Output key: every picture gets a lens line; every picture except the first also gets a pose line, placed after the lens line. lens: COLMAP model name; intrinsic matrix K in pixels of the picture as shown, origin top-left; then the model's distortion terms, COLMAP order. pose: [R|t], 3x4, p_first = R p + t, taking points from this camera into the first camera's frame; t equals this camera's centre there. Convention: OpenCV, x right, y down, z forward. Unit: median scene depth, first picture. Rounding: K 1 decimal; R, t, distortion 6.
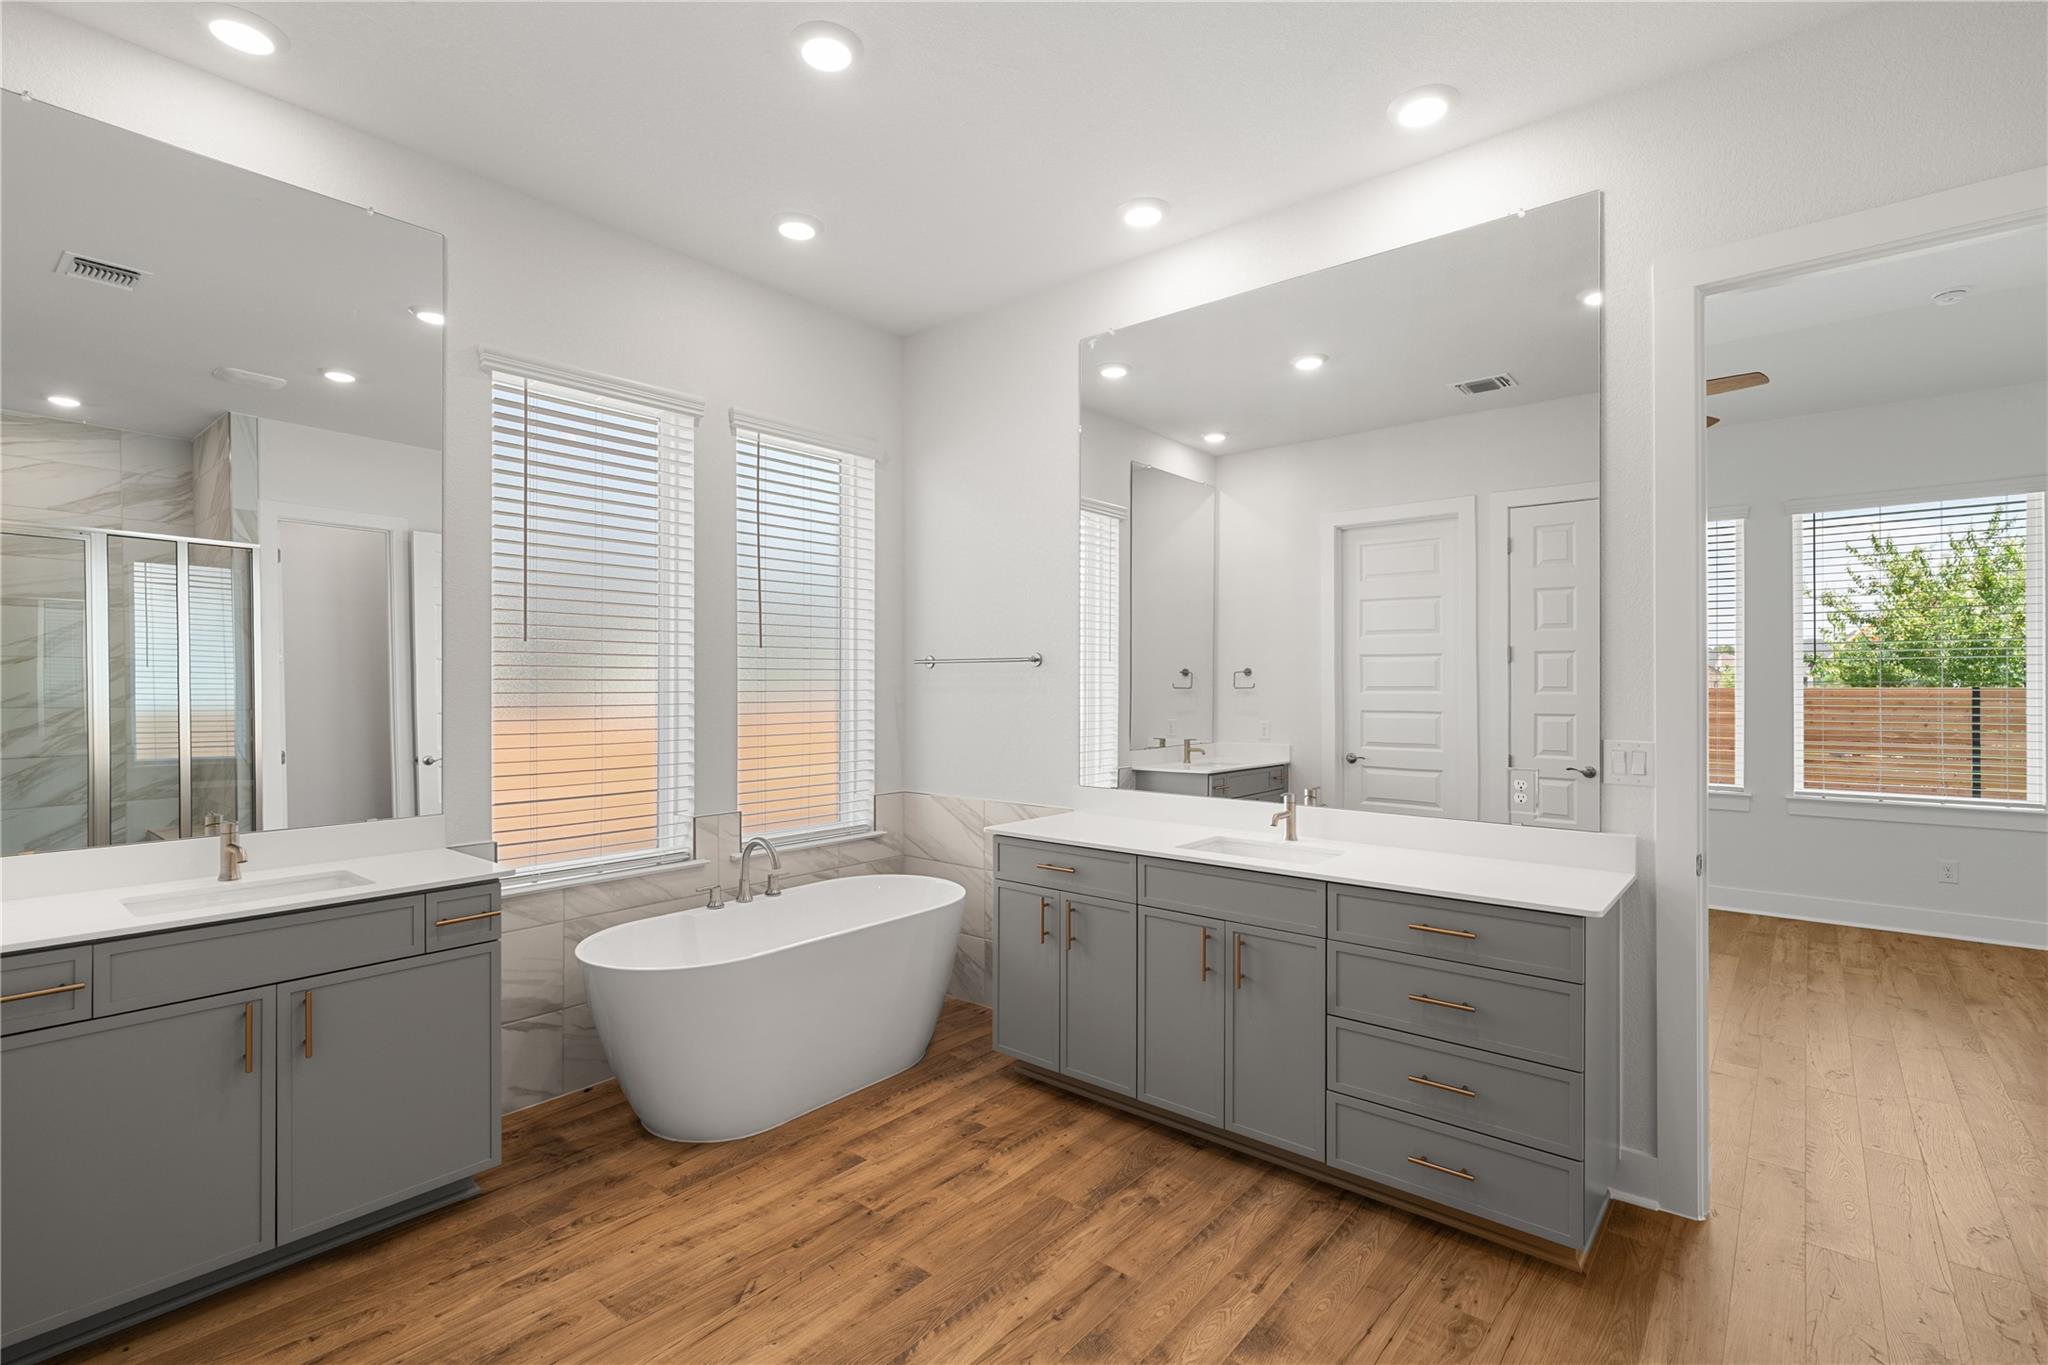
lens RADIAL K [[931.0, 0, 1020.3], [0, 931.0, 683.5], [0, 0, 1]] dist [-0.005738, 0.002389]
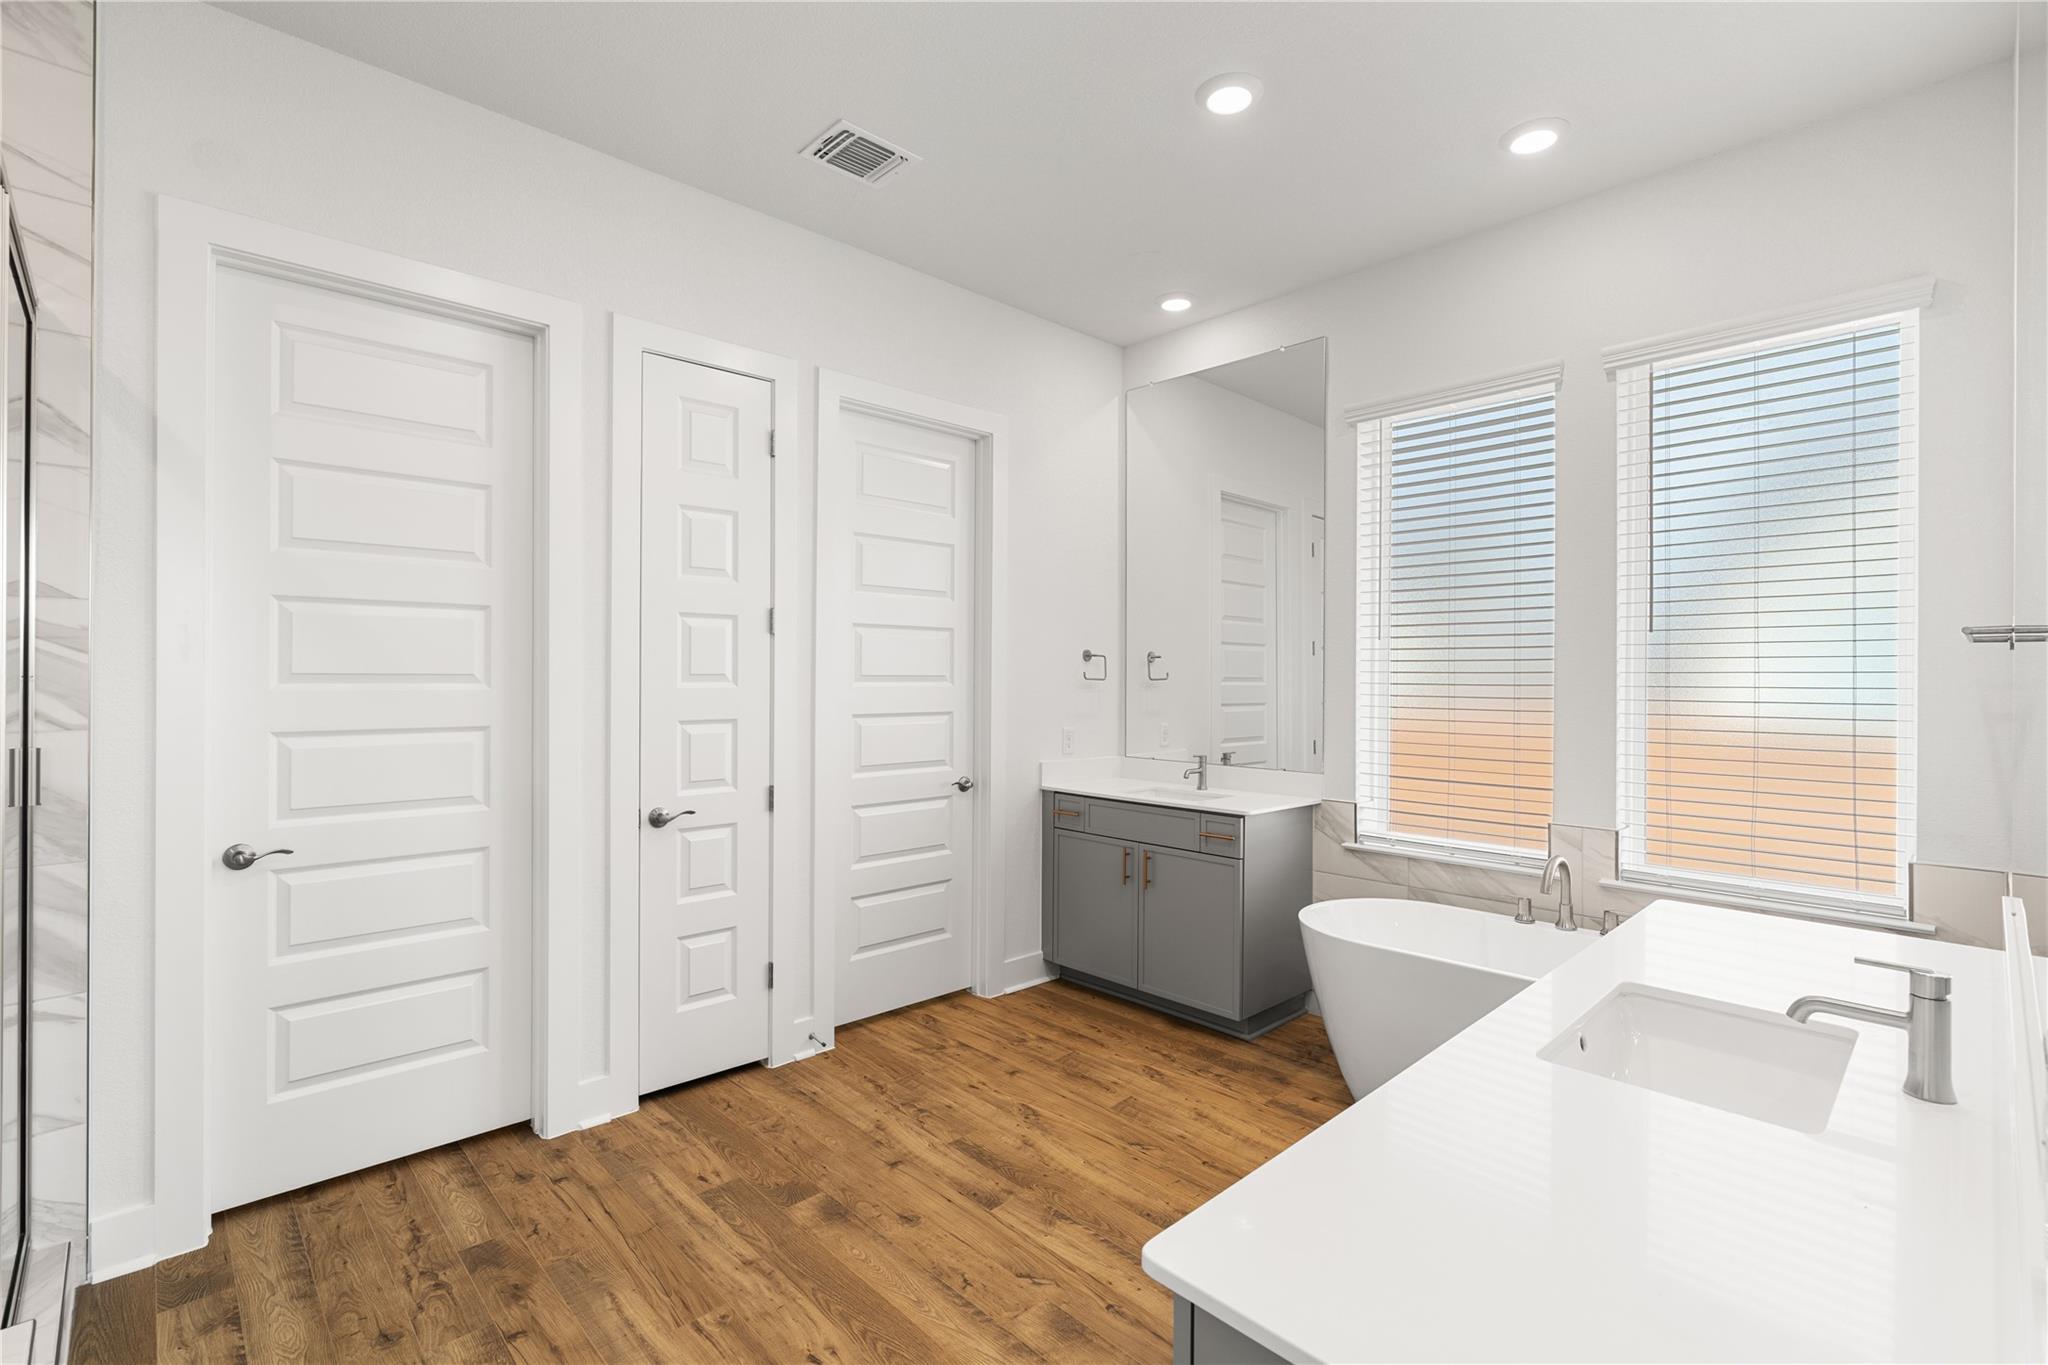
lens RADIAL K [[931.0, 0, 1030.5], [0, 931.0, 675.8], [0, 0, 1]] dist [-0.005738, 0.002389]
pose [[-0.100464, 0.001528, -0.994940, 0.938991], [-0.006956, 0.999973, 0.002238, 0.001423], [0.994916, 0.007145, -0.100450, 0.910607]]
